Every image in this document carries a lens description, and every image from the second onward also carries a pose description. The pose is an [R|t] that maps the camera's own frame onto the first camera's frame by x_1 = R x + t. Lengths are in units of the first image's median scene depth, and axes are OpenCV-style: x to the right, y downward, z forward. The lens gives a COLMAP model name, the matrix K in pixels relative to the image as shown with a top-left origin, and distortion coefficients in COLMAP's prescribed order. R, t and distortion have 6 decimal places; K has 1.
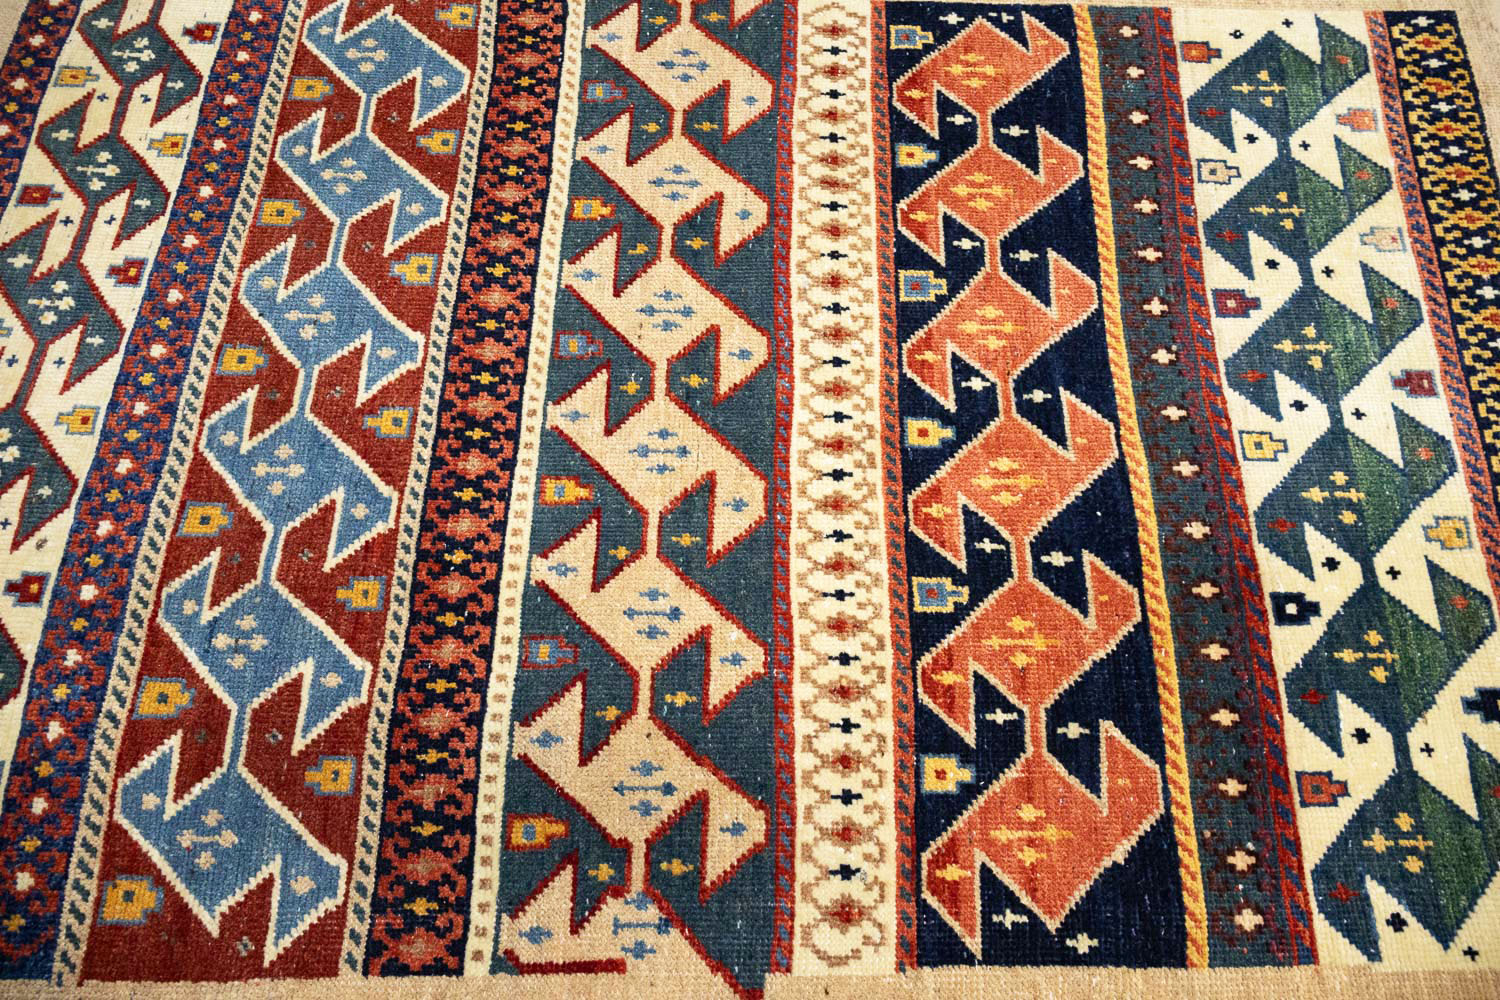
lens RADIAL K [[1223.4, 0, 740.7], [0, 1223.4, 501.4], [0, 0, 1]] dist [-0.002031, 0.004615]
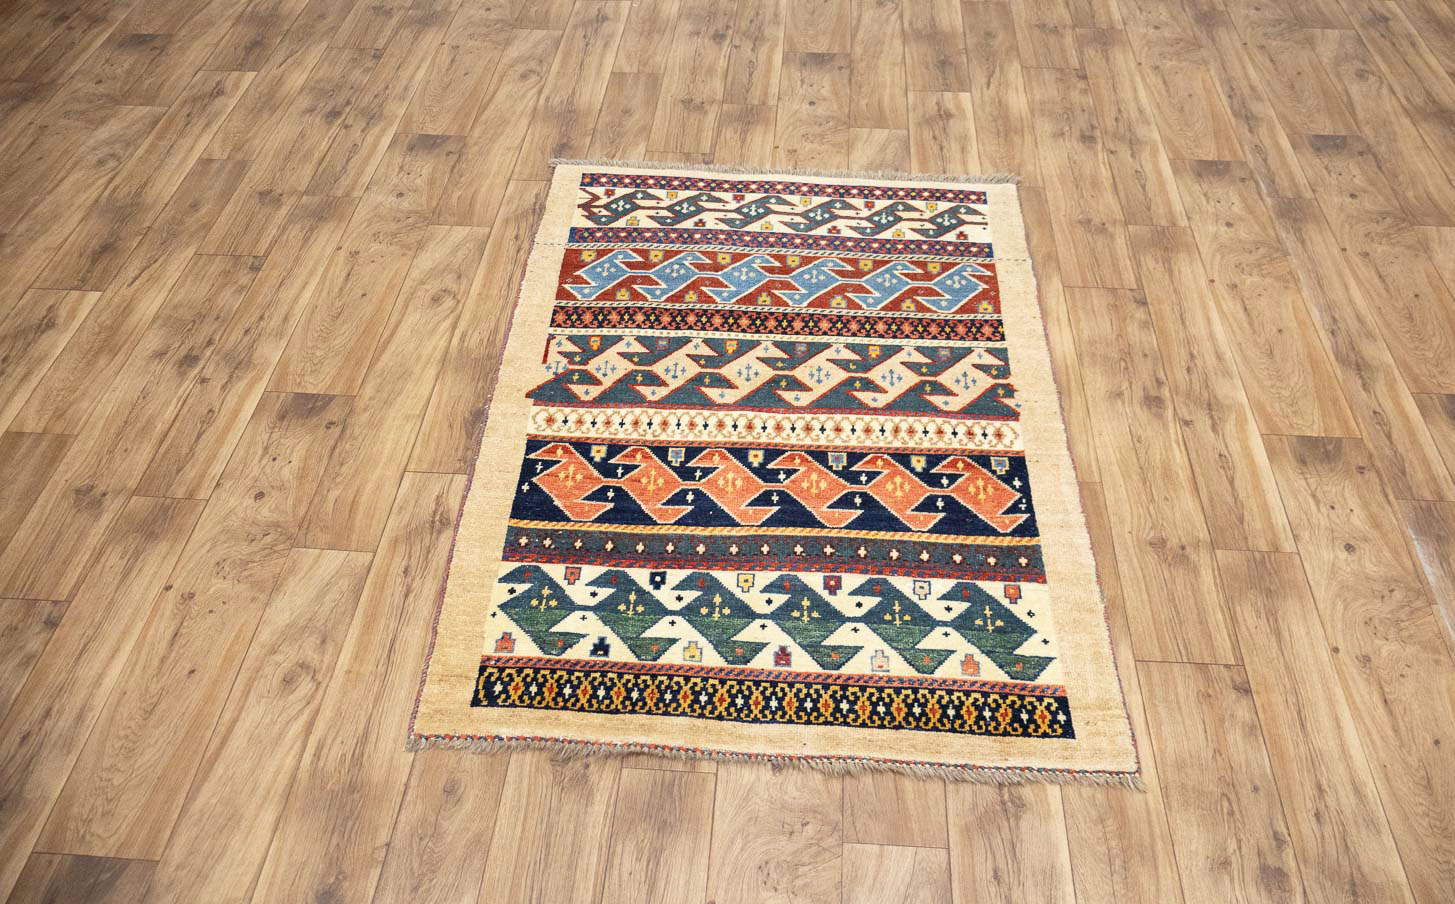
lens RADIAL K [[1248.8, 0, 730.5], [0, 1248.8, 401.1], [0, 0, 1]] dist [0.003660, 0.005850]
pose [[-0.041233, 0.676169, -0.735592, 1.745842], [-0.908805, 0.280542, 0.308821, -0.739368], [0.415179, 0.681243, 0.602938, -0.416226]]
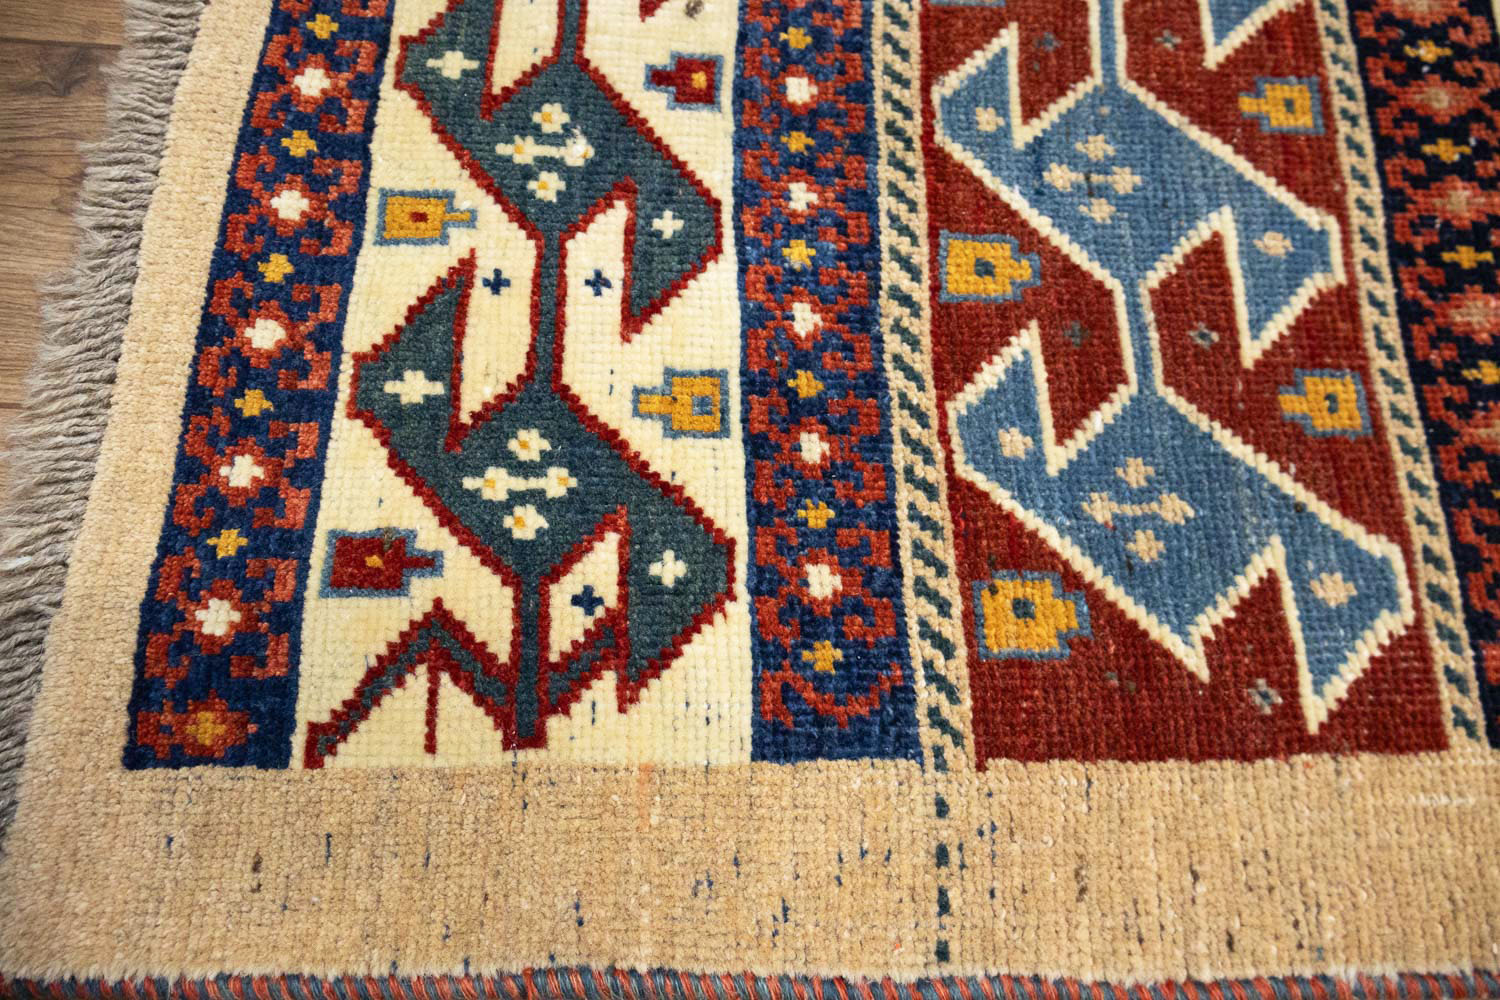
lens RADIAL K [[1221.8, 0, 750.0], [0, 1221.8, 500.0], [0, 0, 1]] dist [0.007639, -0.005776]
pose [[0.998266, 0.004236, 0.058707, -0.562679], [-0.009209, 0.996365, 0.084692, 0.202152], [-0.058135, -0.085086, 0.994676, 0.424337]]
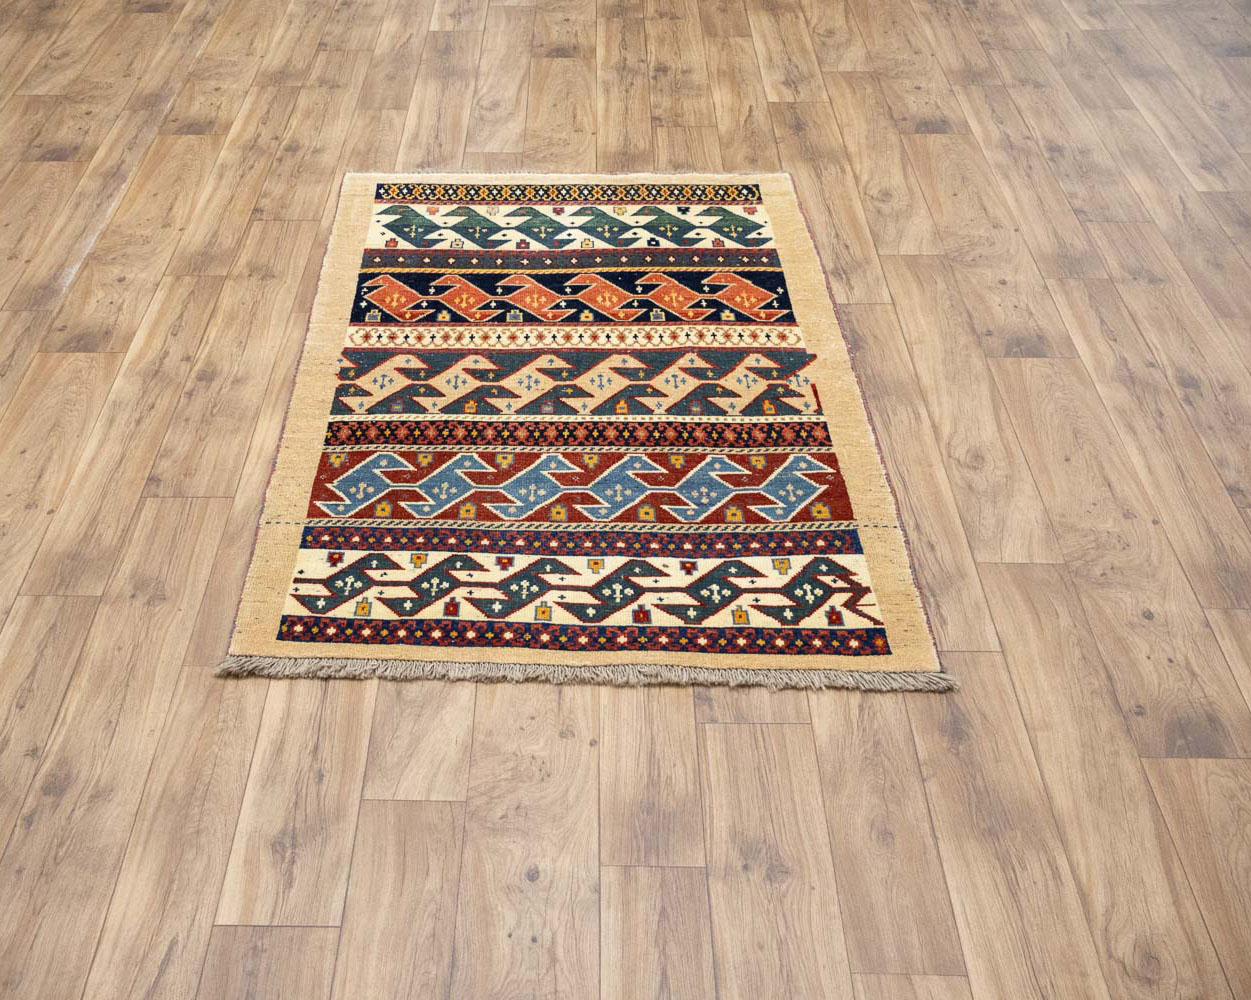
lens RADIAL K [[1235.1, 0, 539.4], [0, 1235.1, 525.0], [0, 0, 1]] dist [-0.003887, 0.012162]
pose [[-0.001590, -0.703193, 0.710998, -1.927292], [0.921476, 0.275144, 0.274185, -0.718328], [-0.388432, 0.655603, 0.647538, -0.281781]]
